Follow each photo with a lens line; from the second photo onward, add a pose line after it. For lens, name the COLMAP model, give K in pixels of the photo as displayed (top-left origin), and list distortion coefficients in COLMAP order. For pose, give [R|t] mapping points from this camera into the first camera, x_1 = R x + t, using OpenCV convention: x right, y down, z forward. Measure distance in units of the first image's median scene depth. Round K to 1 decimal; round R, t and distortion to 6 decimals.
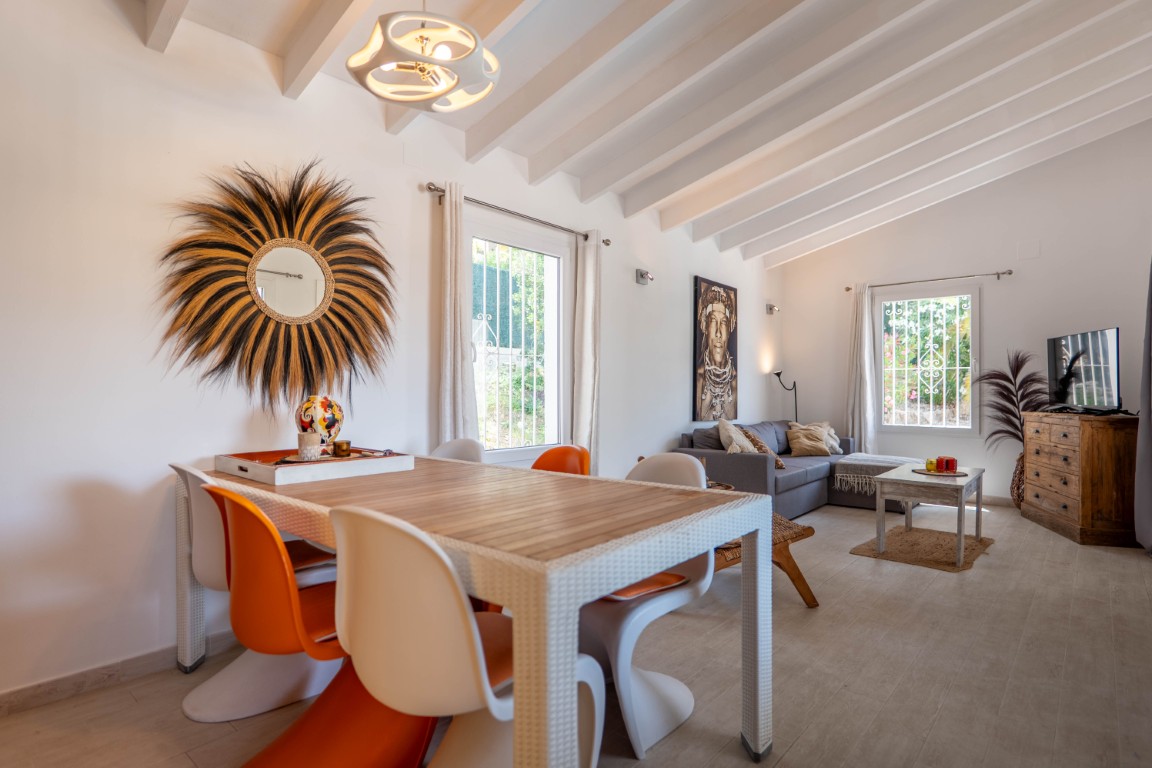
lens RADIAL K [[603.6, 0, 570.3], [0, 603.6, 380.5], [0, 0, 1]] dist [-0.019594, 0.009966]
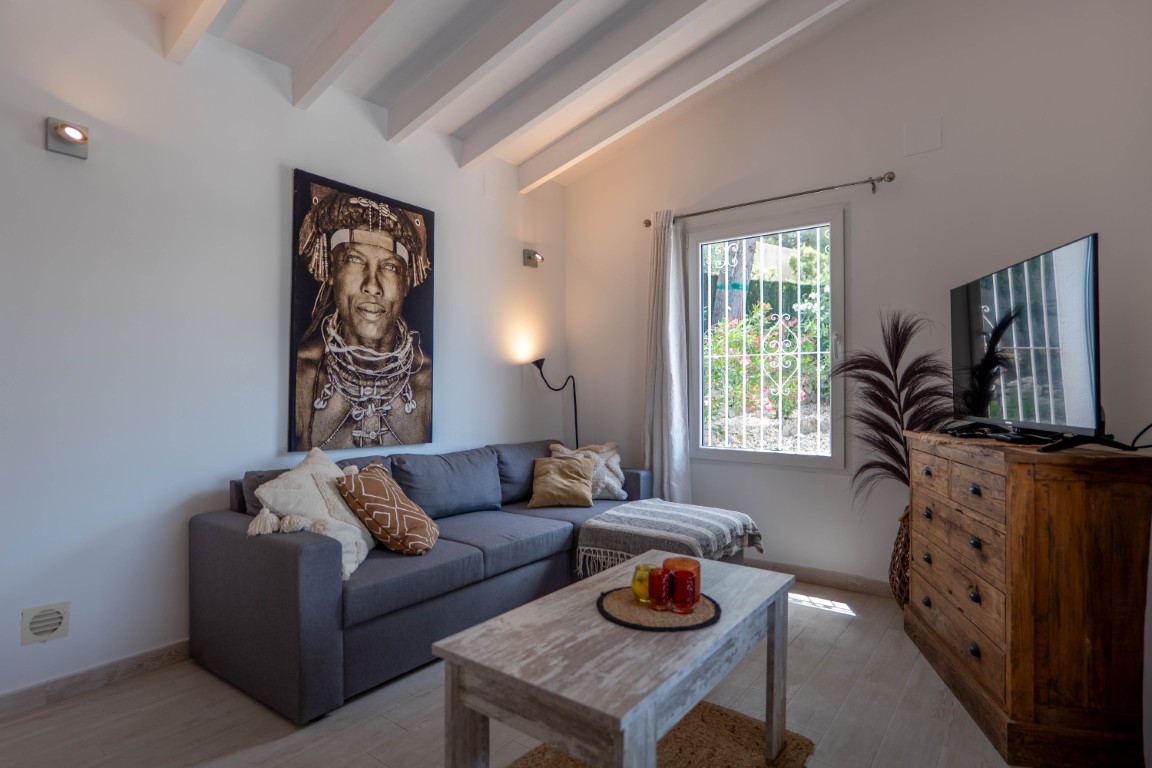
lens RADIAL K [[603.6, 0, 571.8], [0, 603.6, 381.0], [0, 0, 1]] dist [-0.019594, 0.009966]
pose [[0.997887, -0.002659, 0.064912, 0.419389], [0.002630, 0.999996, 0.000532, 0.007665], [-0.064913, -0.000360, 0.997891, 0.484670]]
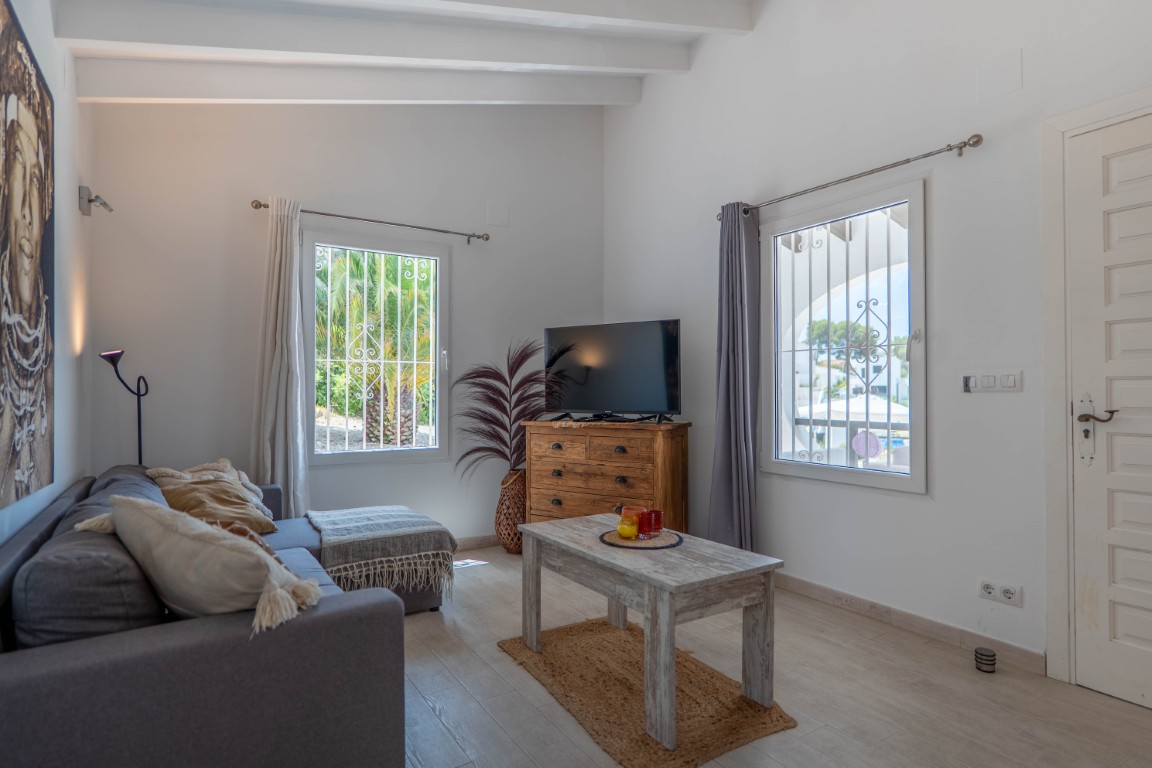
lens RADIAL K [[603.6, 0, 580.5], [0, 603.6, 384.5], [0, 0, 1]] dist [-0.019594, 0.009966]
pose [[0.276002, 0.009483, 0.961110, 0.038662], [-0.008947, 0.999933, -0.007297, 0.010005], [-0.961115, -0.006585, 0.276068, 0.702027]]
